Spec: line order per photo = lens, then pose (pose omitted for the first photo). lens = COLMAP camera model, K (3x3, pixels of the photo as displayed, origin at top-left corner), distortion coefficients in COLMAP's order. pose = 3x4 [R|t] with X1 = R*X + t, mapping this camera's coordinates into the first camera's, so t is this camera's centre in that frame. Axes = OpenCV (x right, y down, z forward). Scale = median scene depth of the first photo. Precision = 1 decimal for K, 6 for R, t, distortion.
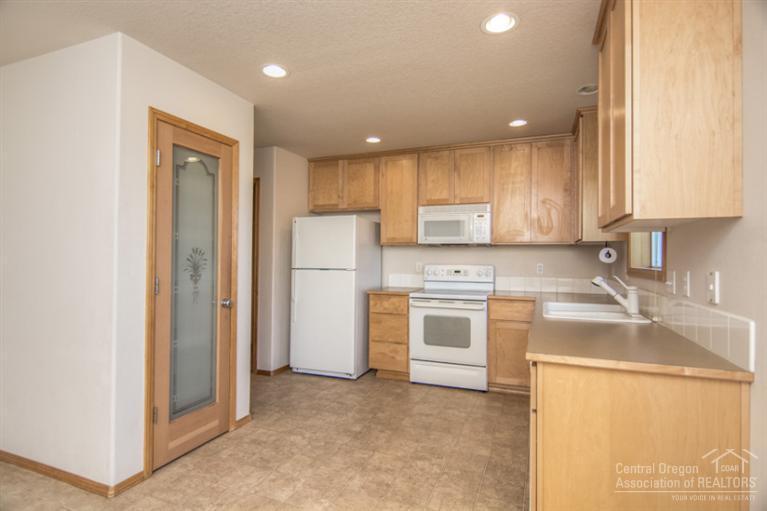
lens RADIAL K [[401.1, 0, 380.4], [0, 401.1, 254.2], [0, 0, 1]] dist [0.000428, -0.002027]
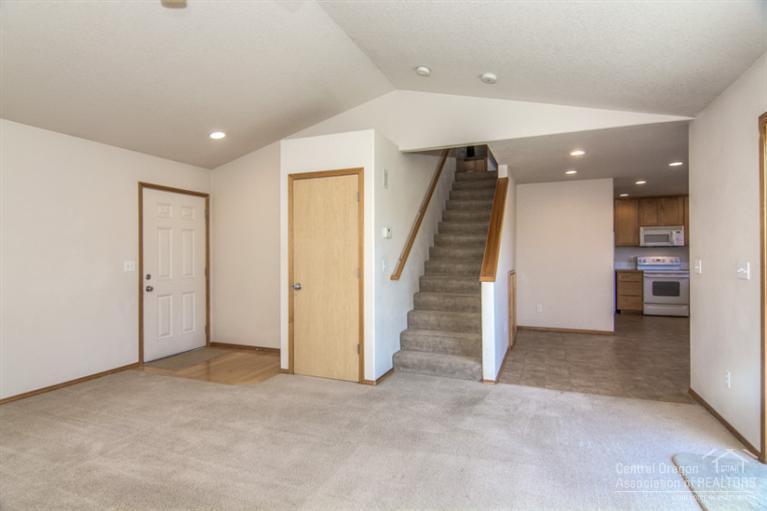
lens RADIAL K [[401.1, 0, 380.4], [0, 401.1, 254.2], [0, 0, 1]] dist [0.000428, -0.002027]
pose [[0.999903, -0.012142, -0.006868, -1.171369], [0.012226, 0.999848, 0.012424, -0.026597], [0.006716, -0.012507, 0.999899, -0.972769]]
